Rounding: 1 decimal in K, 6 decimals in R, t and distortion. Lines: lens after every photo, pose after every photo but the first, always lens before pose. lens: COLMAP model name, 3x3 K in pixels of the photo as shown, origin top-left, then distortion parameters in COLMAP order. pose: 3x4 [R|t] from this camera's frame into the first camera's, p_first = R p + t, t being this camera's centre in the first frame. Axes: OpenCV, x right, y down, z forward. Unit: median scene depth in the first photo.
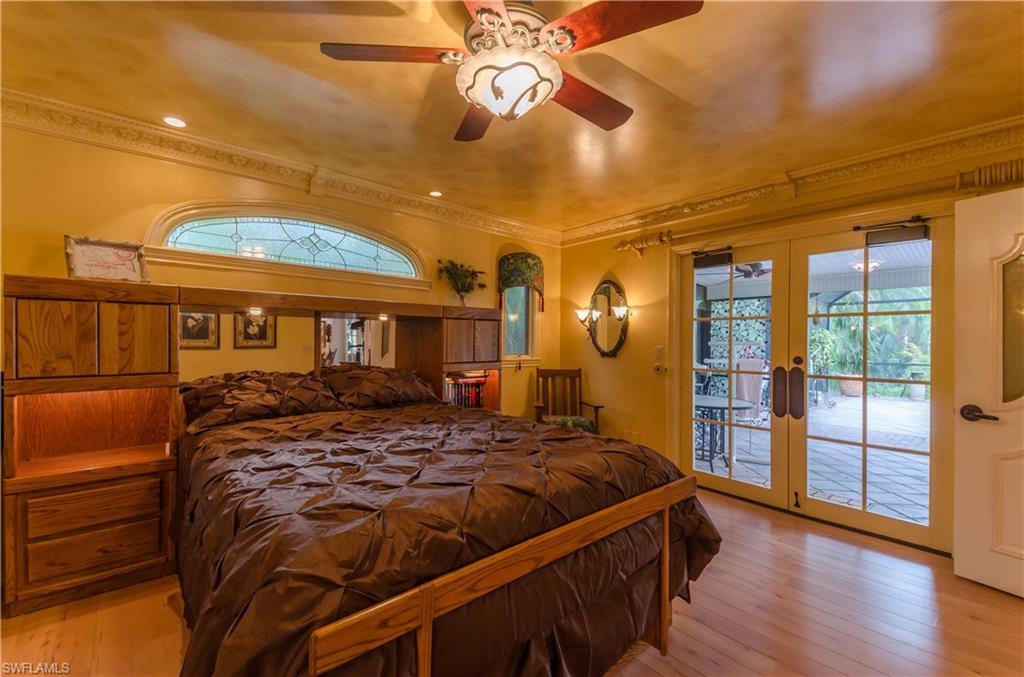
lens RADIAL K [[449.8, 0, 511.7], [0, 449.8, 343.4], [0, 0, 1]] dist [0.014797, -0.000083]
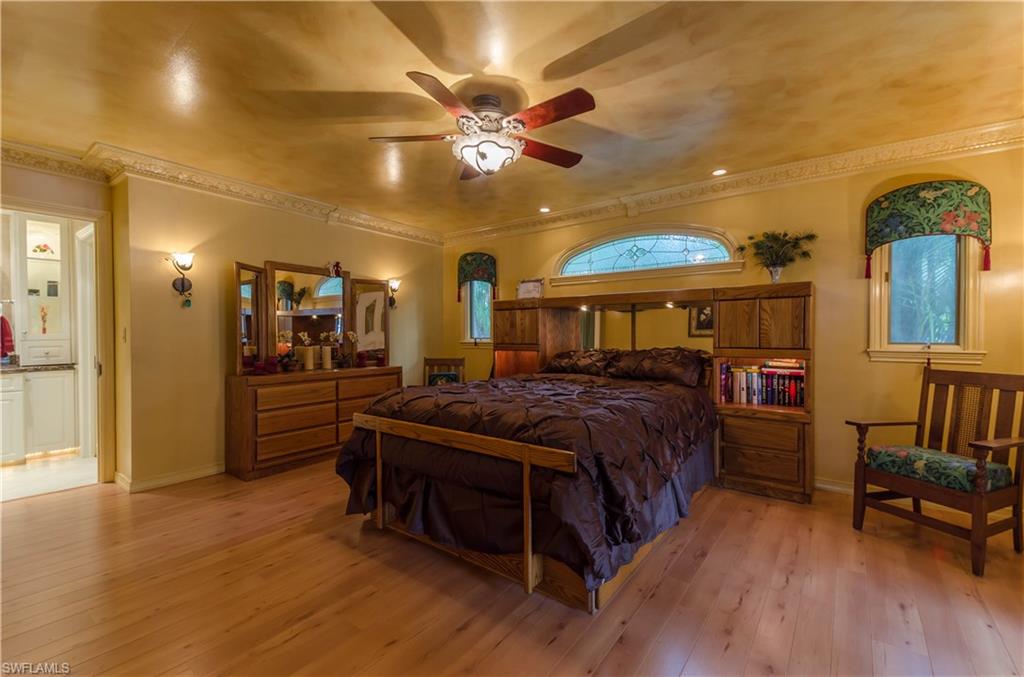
lens RADIAL K [[440.5, 0, 512.0], [0, 440.5, 338.5], [0, 0, 1]] dist [0.086611, -0.041569]
pose [[0.148320, 0.004552, -0.988929, 0.692545], [-0.009062, 0.999954, 0.003244, 0.024349], [0.988898, 0.008480, 0.148355, 0.396691]]
